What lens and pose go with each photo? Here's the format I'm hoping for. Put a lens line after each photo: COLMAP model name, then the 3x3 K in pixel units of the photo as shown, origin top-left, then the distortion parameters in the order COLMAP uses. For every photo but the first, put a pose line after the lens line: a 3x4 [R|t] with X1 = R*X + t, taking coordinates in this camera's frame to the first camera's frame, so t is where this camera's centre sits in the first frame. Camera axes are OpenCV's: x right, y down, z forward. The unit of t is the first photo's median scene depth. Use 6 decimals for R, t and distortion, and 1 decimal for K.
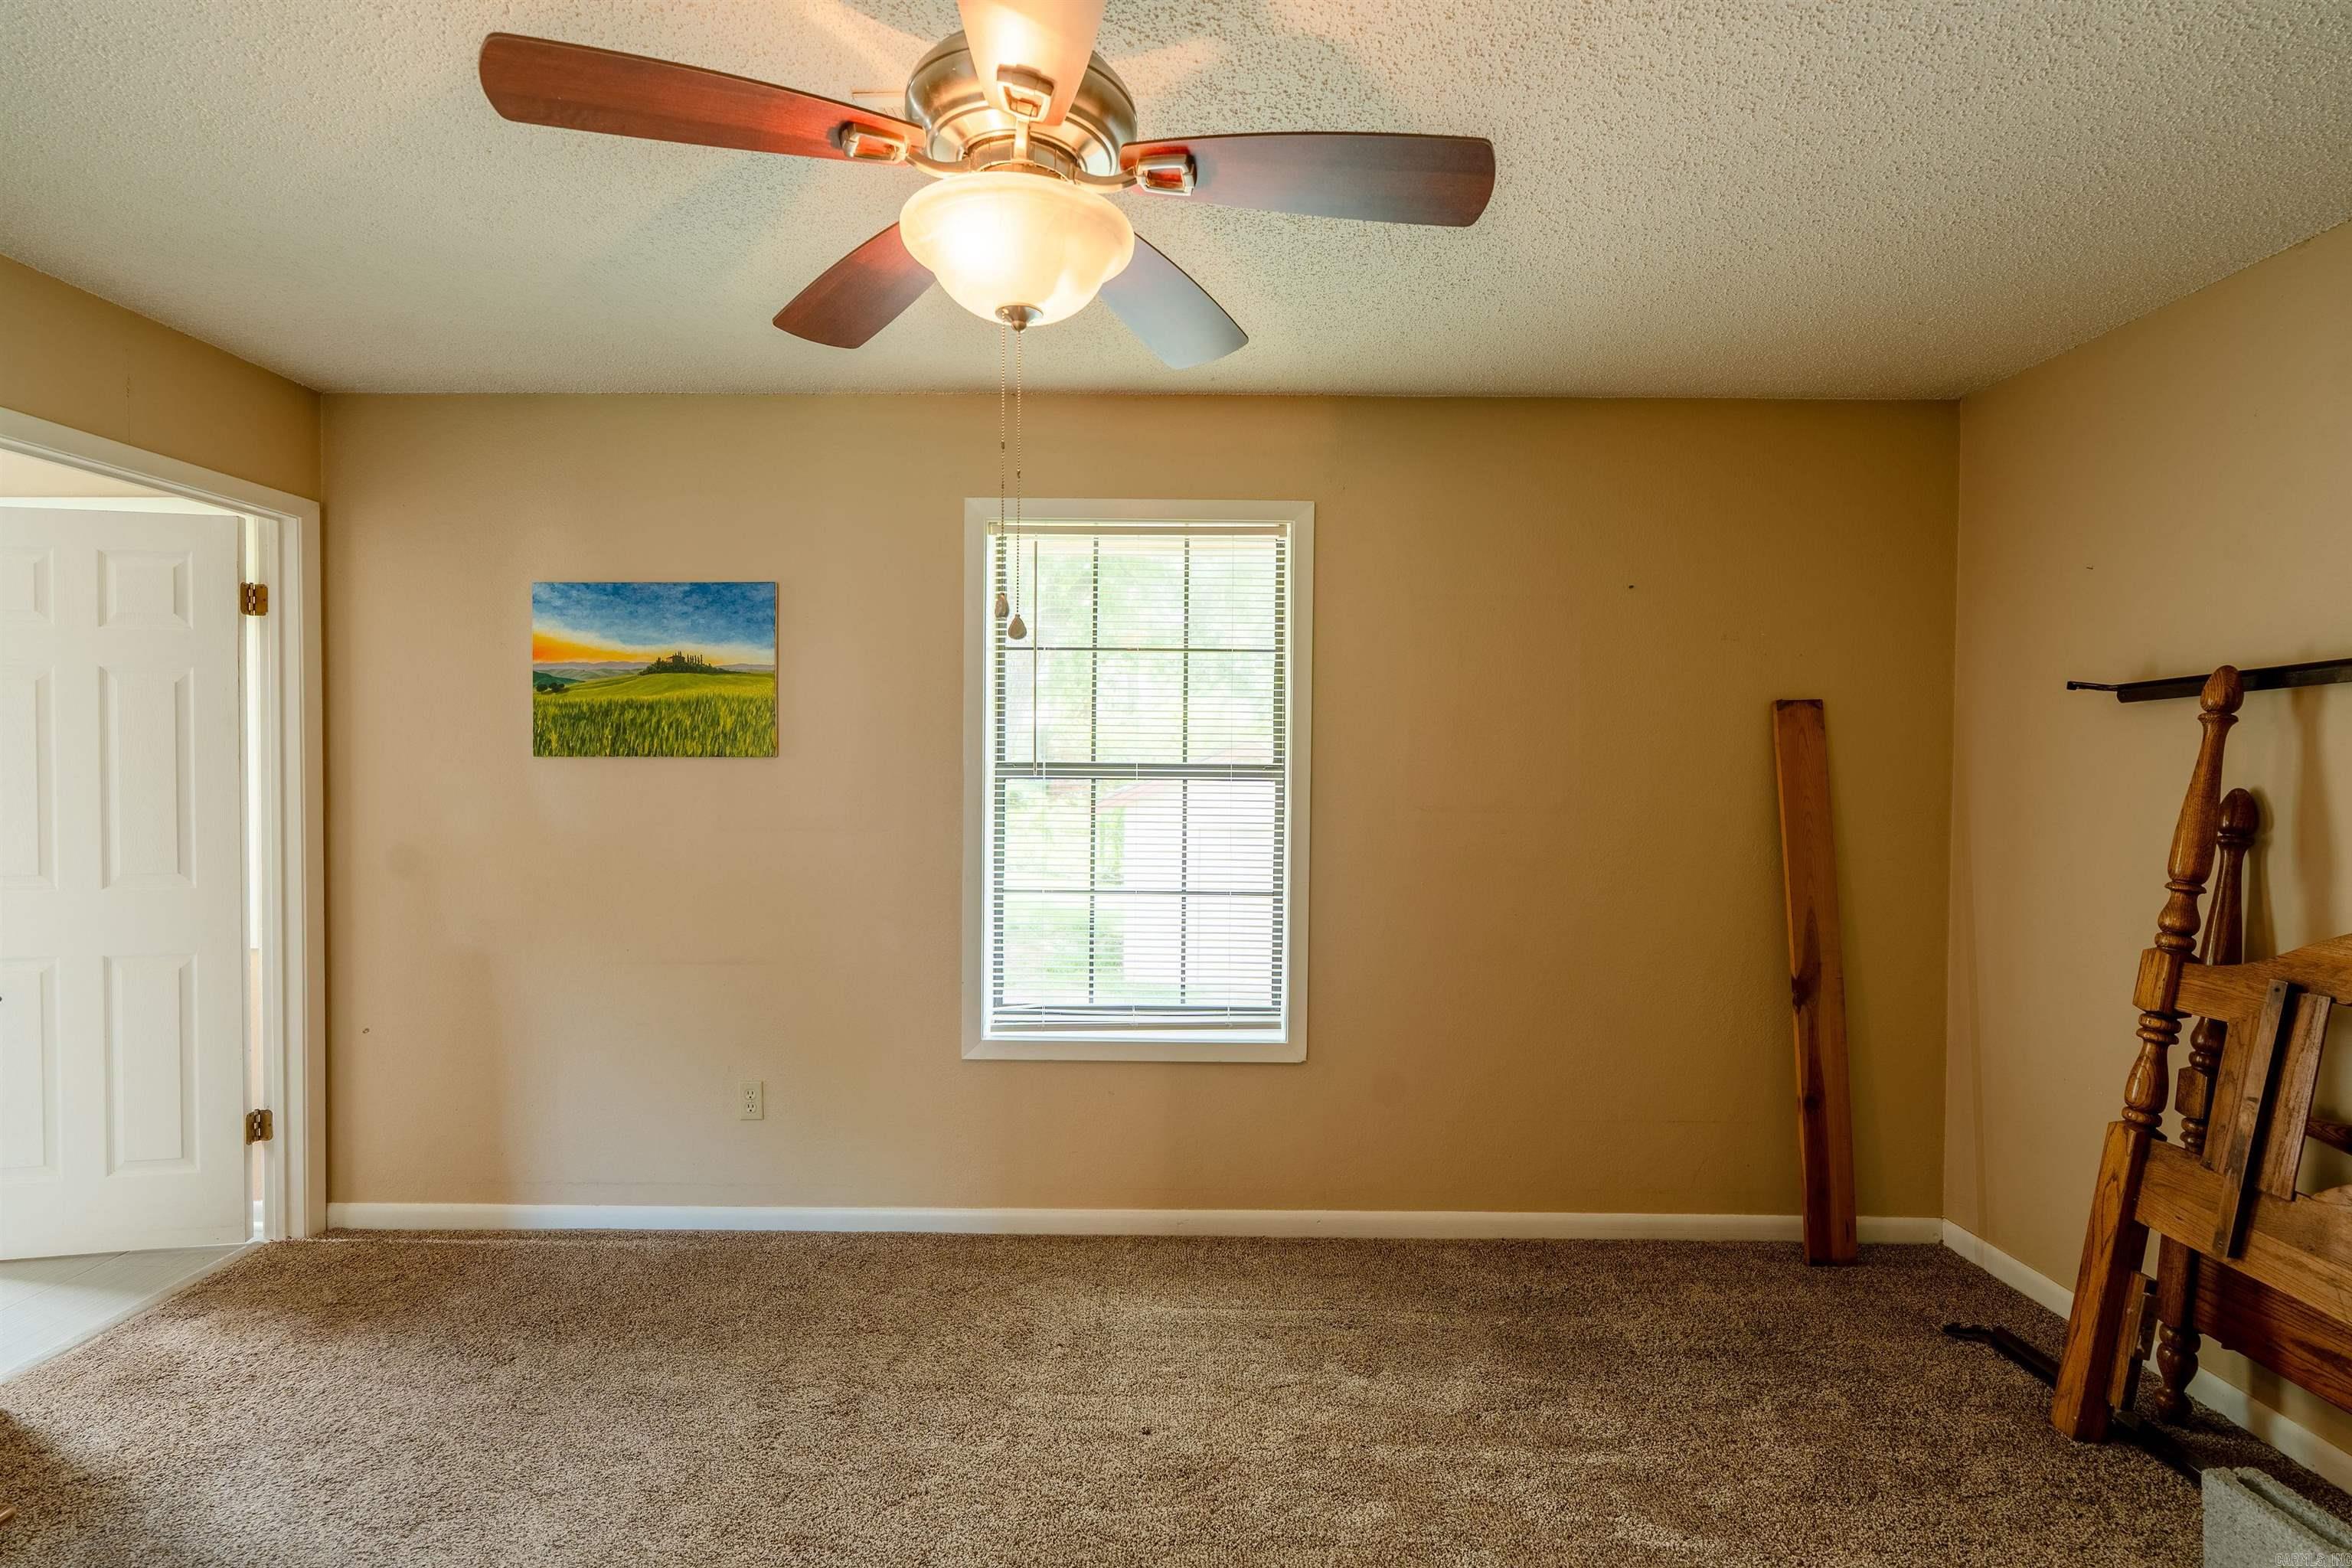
lens RADIAL K [[1070.1, 0, 1170.3], [0, 1070.1, 783.3], [0, 0, 1]] dist [-0.002470, 0.001684]
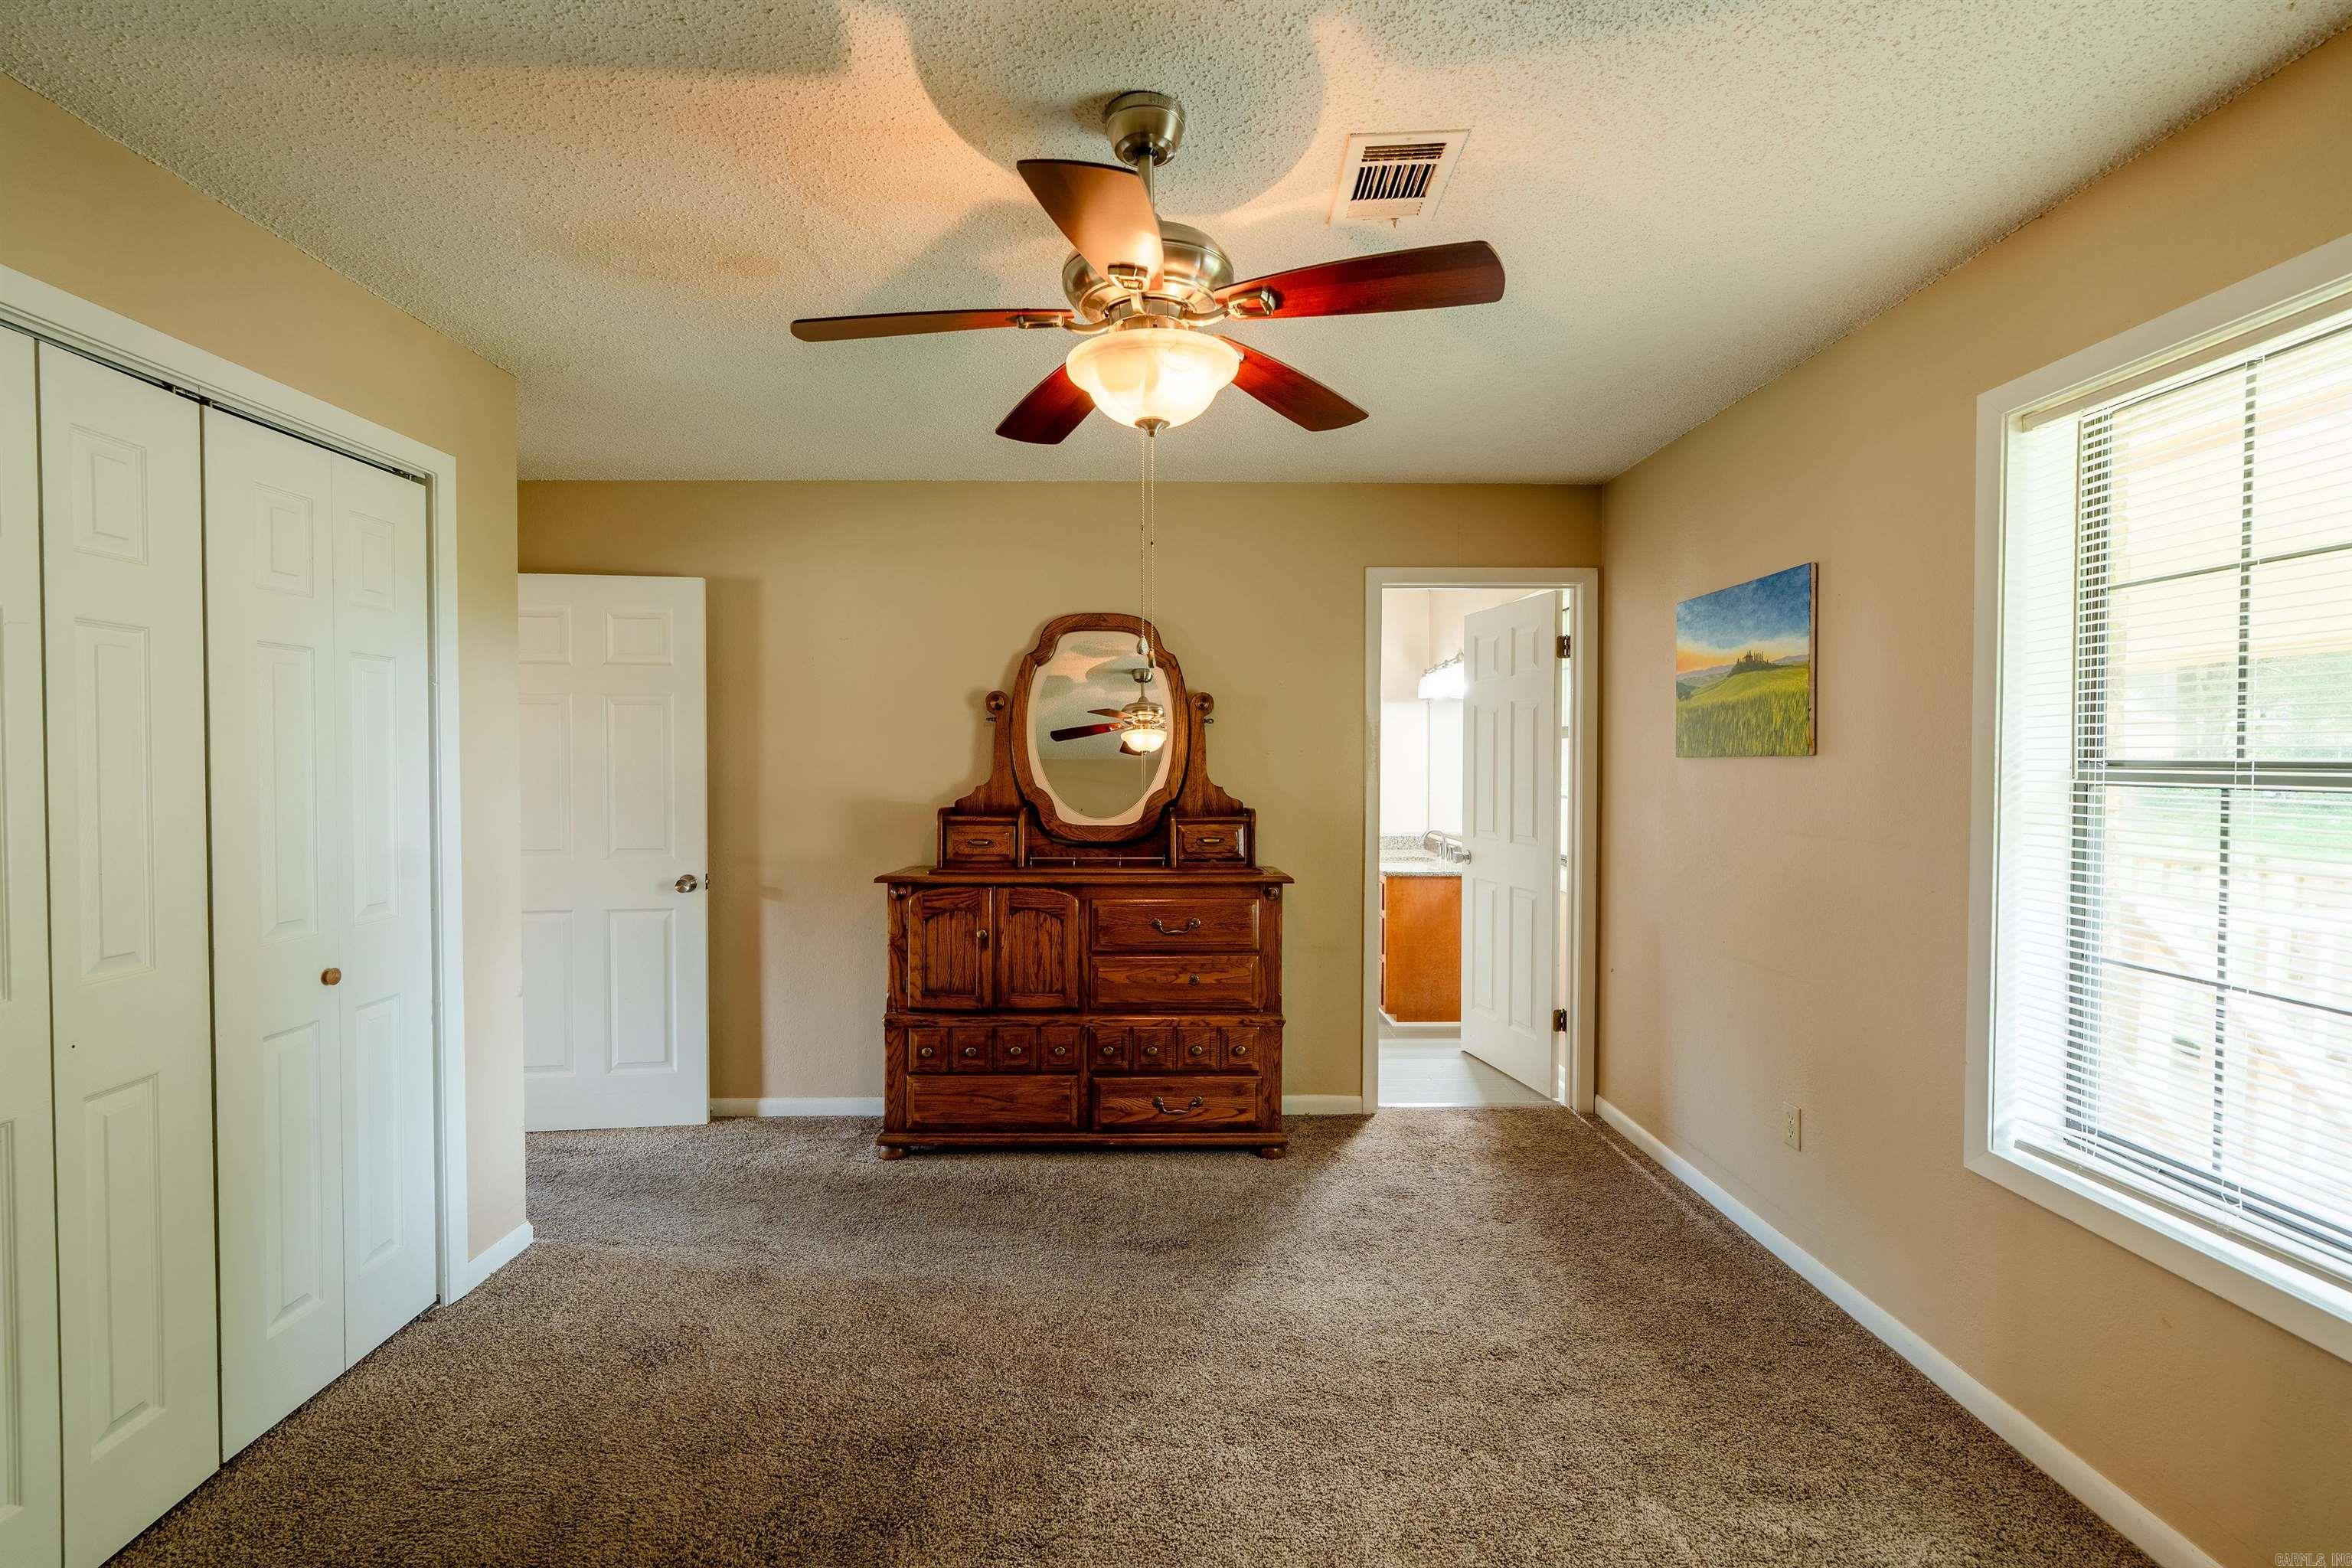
lens RADIAL K [[1070.1, 0, 1170.3], [0, 1070.1, 783.3], [0, 0, 1]] dist [-0.002470, 0.001684]
pose [[0.011112, 0.017510, -0.999785, 0.532613], [-0.019344, 0.999663, 0.017292, -0.006256], [0.999751, 0.019148, 0.011447, 0.451483]]
